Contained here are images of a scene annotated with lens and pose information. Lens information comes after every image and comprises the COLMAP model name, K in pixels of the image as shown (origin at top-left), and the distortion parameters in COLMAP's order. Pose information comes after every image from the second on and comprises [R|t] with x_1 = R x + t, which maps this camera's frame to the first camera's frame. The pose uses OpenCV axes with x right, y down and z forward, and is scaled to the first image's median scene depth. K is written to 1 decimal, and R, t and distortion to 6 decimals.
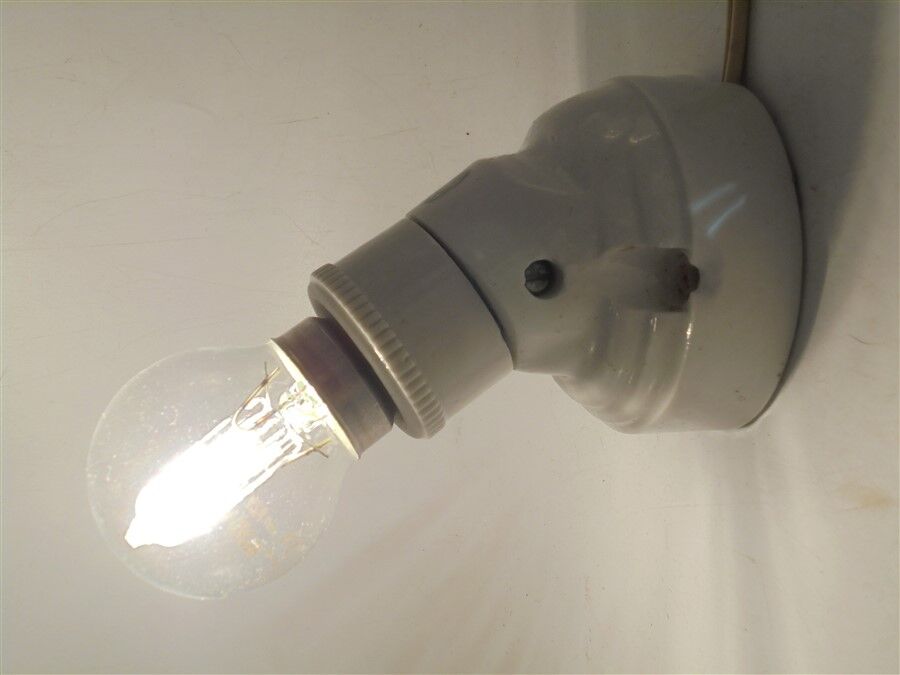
lens RADIAL K [[1899.5, 0, 450.0], [0, 1899.5, 337.5], [0, 0, 1]] dist [0.207128, -0.225674]
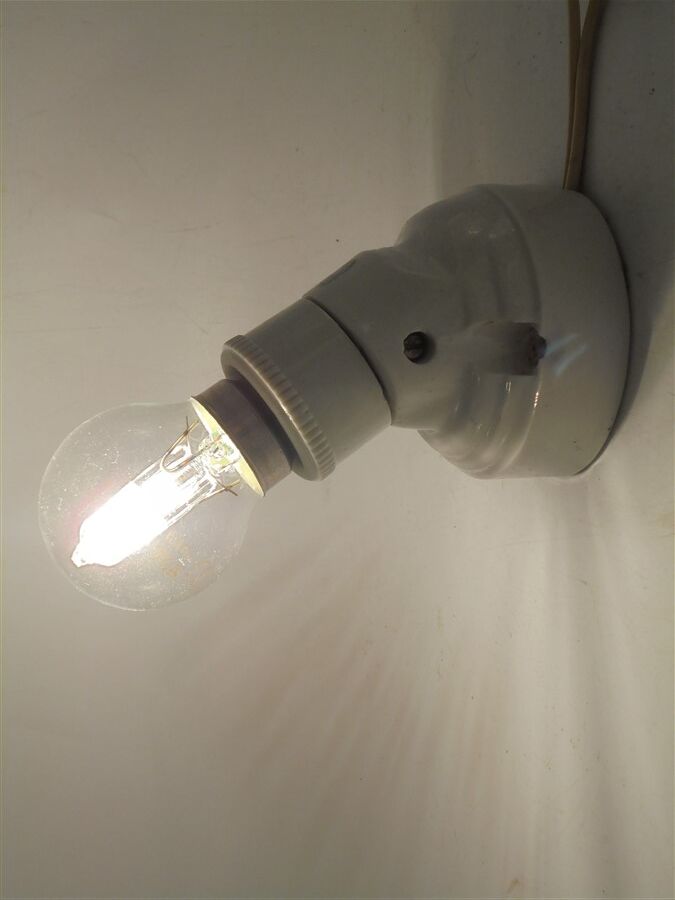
lens RADIAL K [[1687.1, 0, 337.5], [0, 1687.1, 450.0], [0, 0, 1]] dist [0.223142, -0.061345]
pose [[0.999187, 0.006789, 0.039741, -0.044323], [-0.006739, 0.999976, -0.001389, 0.035801], [-0.039749, 0.001120, 0.999209, -0.076468]]
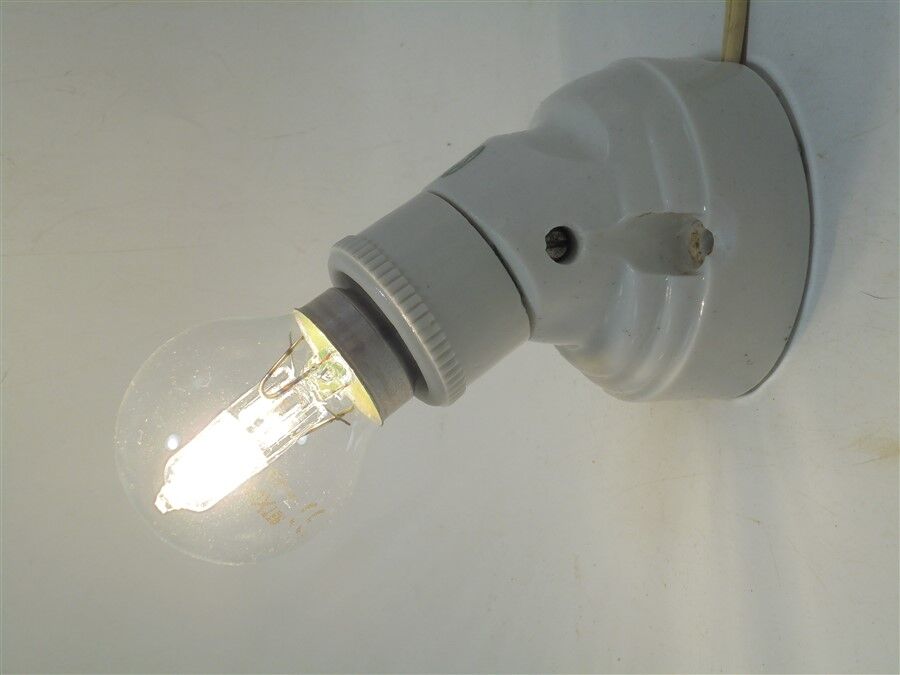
lens RADIAL K [[1687.1, 0, 450.0], [0, 1687.1, 337.5], [0, 0, 1]] dist [0.223142, -0.061345]
pose [[0.998179, -0.009845, 0.059517, -0.065575], [0.012387, 0.999020, -0.042494, 0.056322], [-0.059040, 0.043154, 0.997322, 0.088777]]
